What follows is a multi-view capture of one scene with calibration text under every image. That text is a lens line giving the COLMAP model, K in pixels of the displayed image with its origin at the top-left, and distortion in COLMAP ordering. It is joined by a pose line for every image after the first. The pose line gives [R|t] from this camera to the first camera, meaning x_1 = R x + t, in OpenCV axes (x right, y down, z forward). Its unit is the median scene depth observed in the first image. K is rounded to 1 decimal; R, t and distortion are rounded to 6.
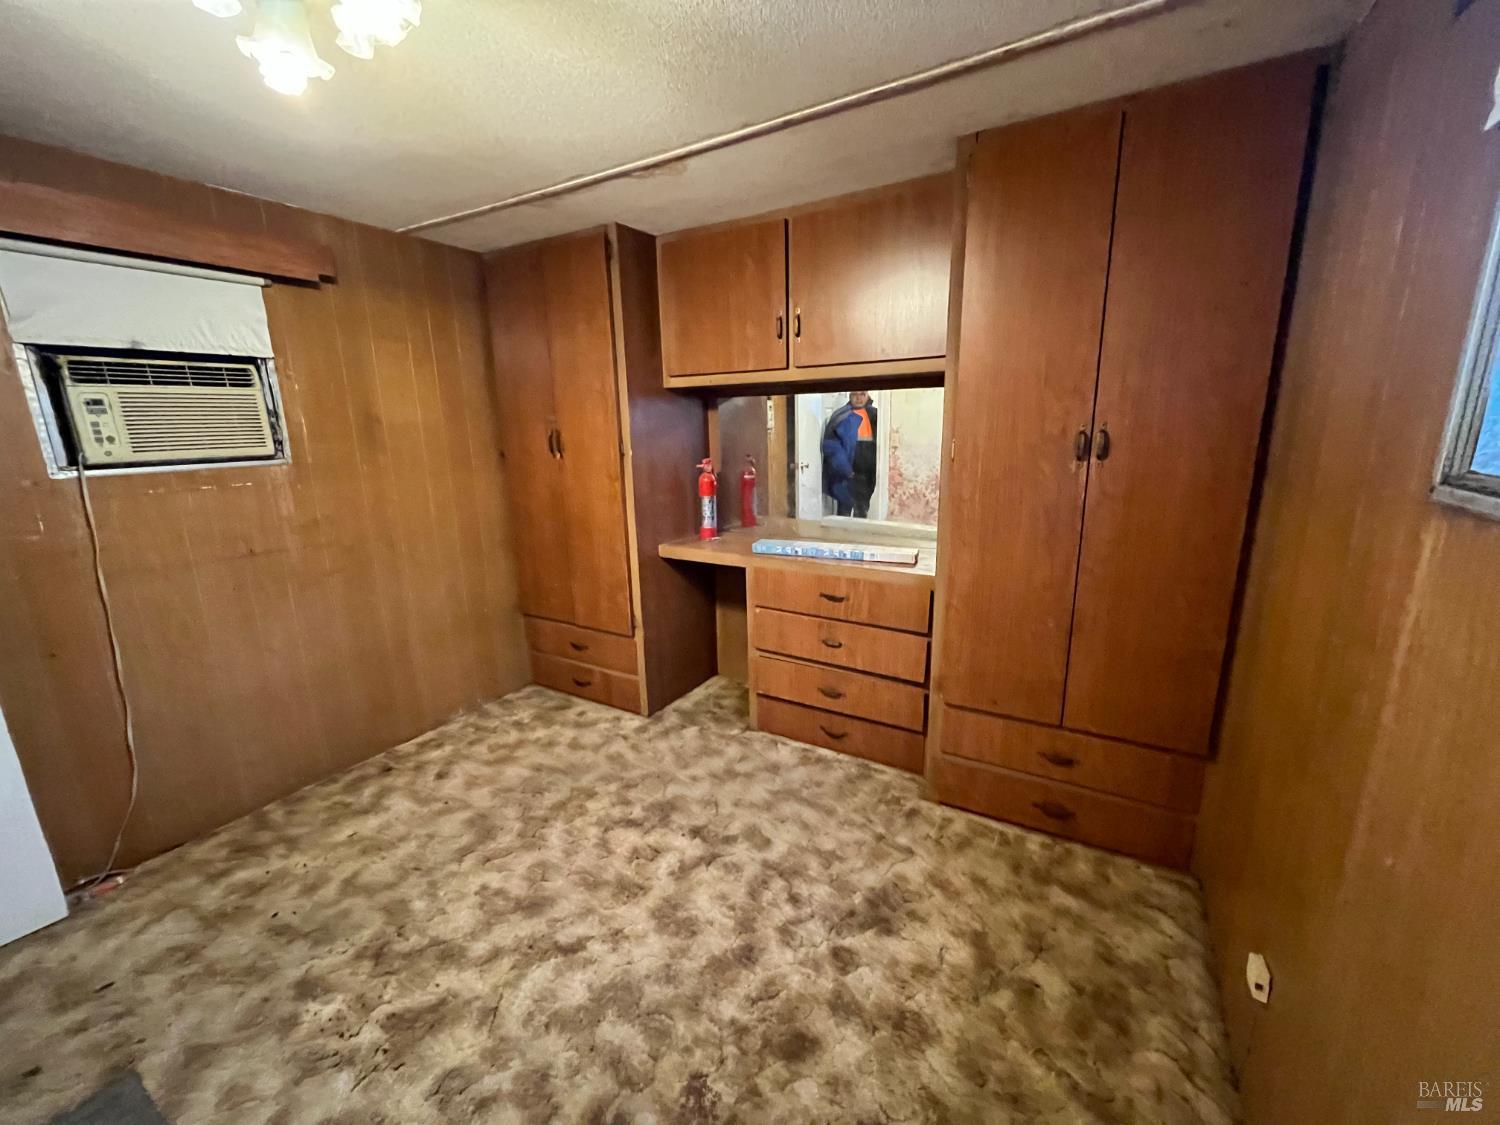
lens RADIAL K [[605.9, 0, 745.9], [0, 605.9, 565.8], [0, 0, 1]] dist [-0.000522, -0.000299]
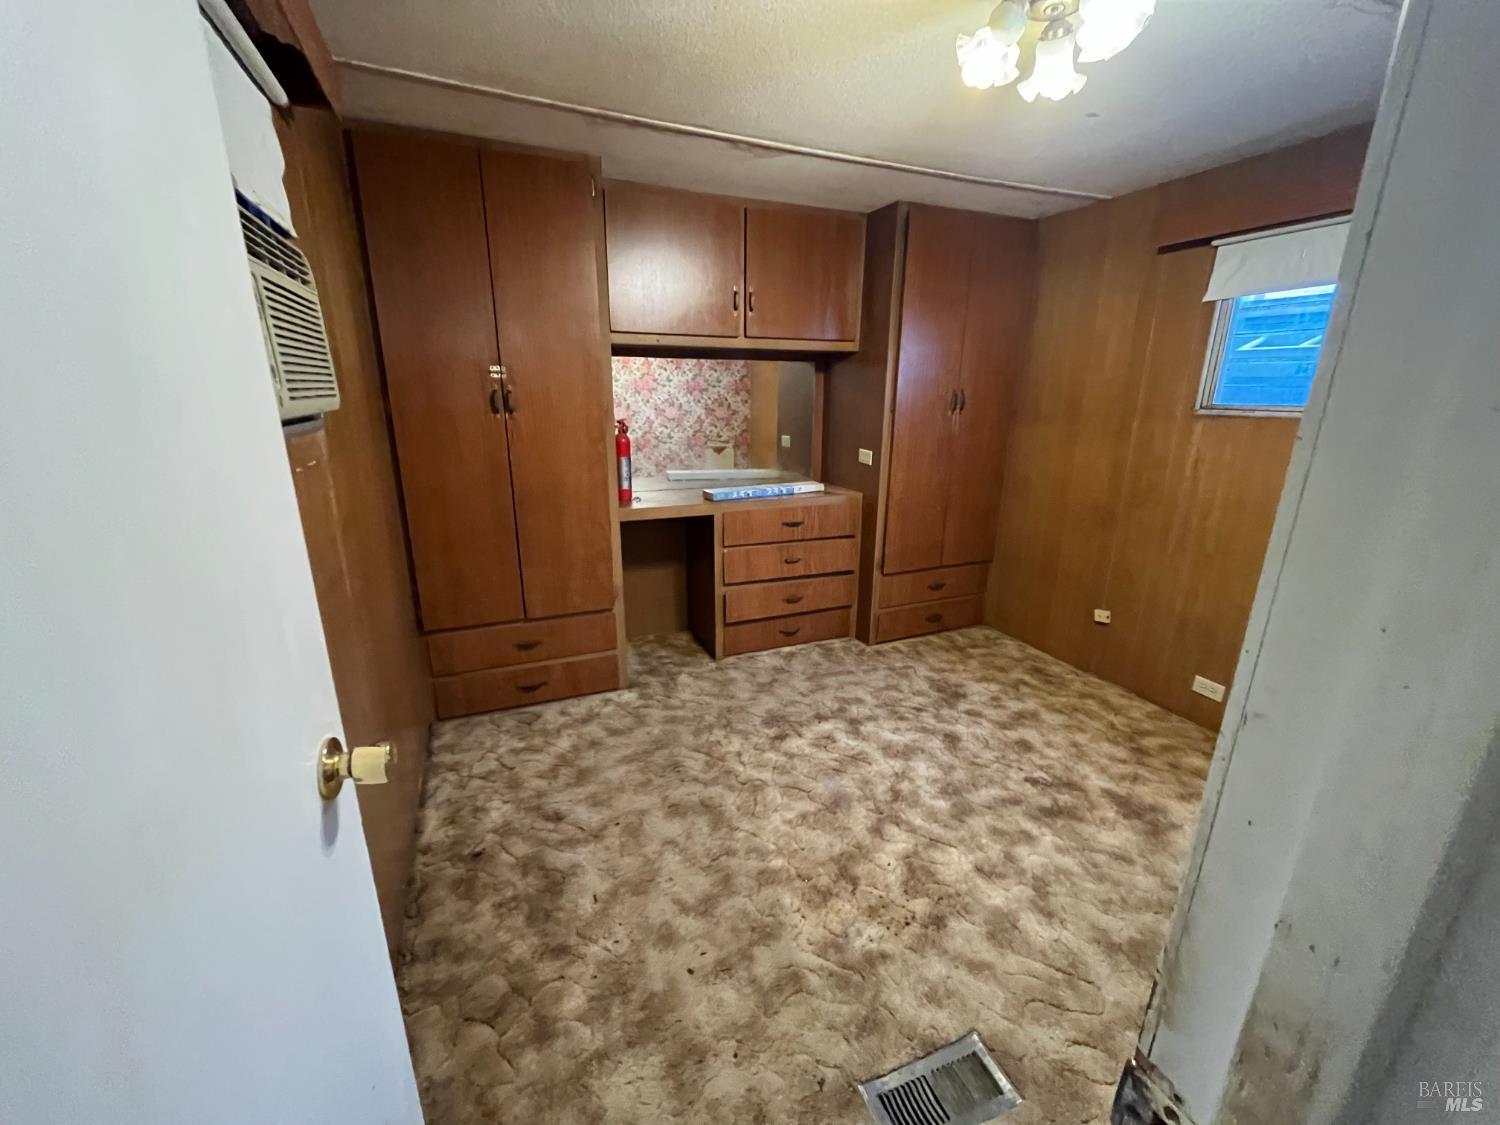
lens RADIAL K [[605.9, 0, 745.9], [0, 605.9, 565.8], [0, 0, 1]] dist [-0.000522, -0.000299]
pose [[0.592168, -0.202017, 0.780081, -1.092963], [0.166895, 0.977822, 0.126534, -0.046657], [-0.788342, 0.055262, 0.612751, 0.350577]]
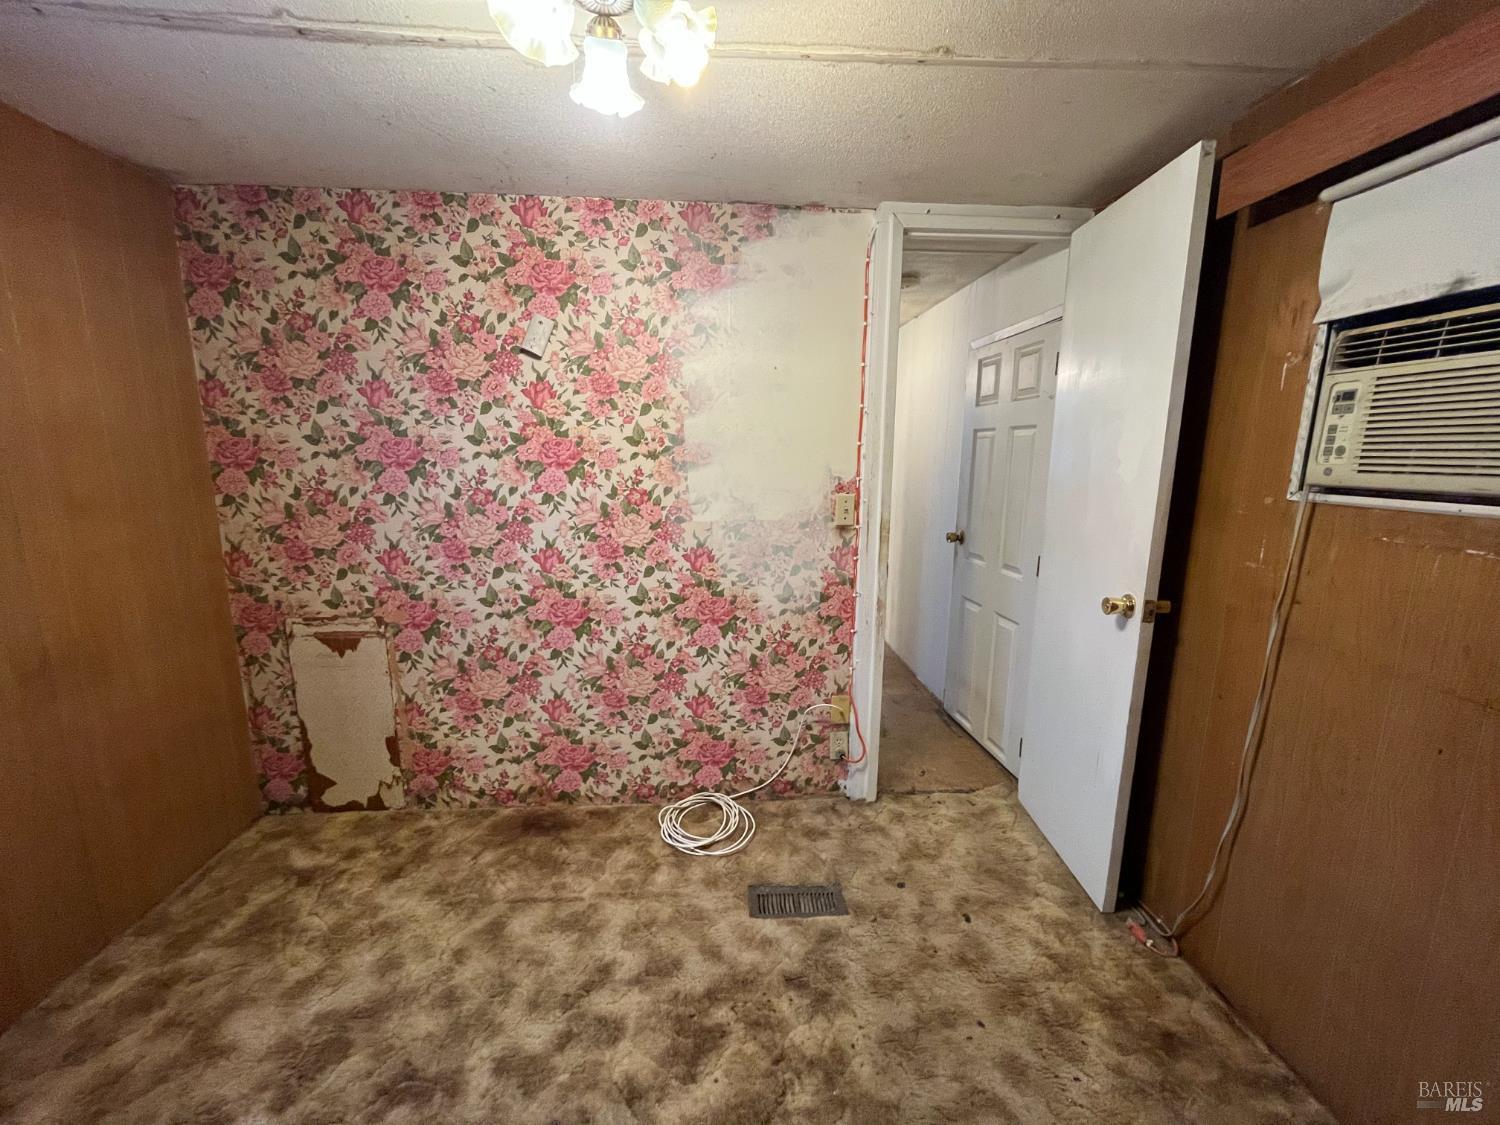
lens RADIAL K [[607.8, 0, 750.0], [0, 607.8, 562.5], [0, 0, 1]] dist [-0.004172, 0.000043]
pose [[-0.817107, 0.119023, -0.564065, -0.113378], [-0.123202, 0.919794, 0.372558, -0.233043], [0.563167, 0.373914, -0.736907, 1.033336]]
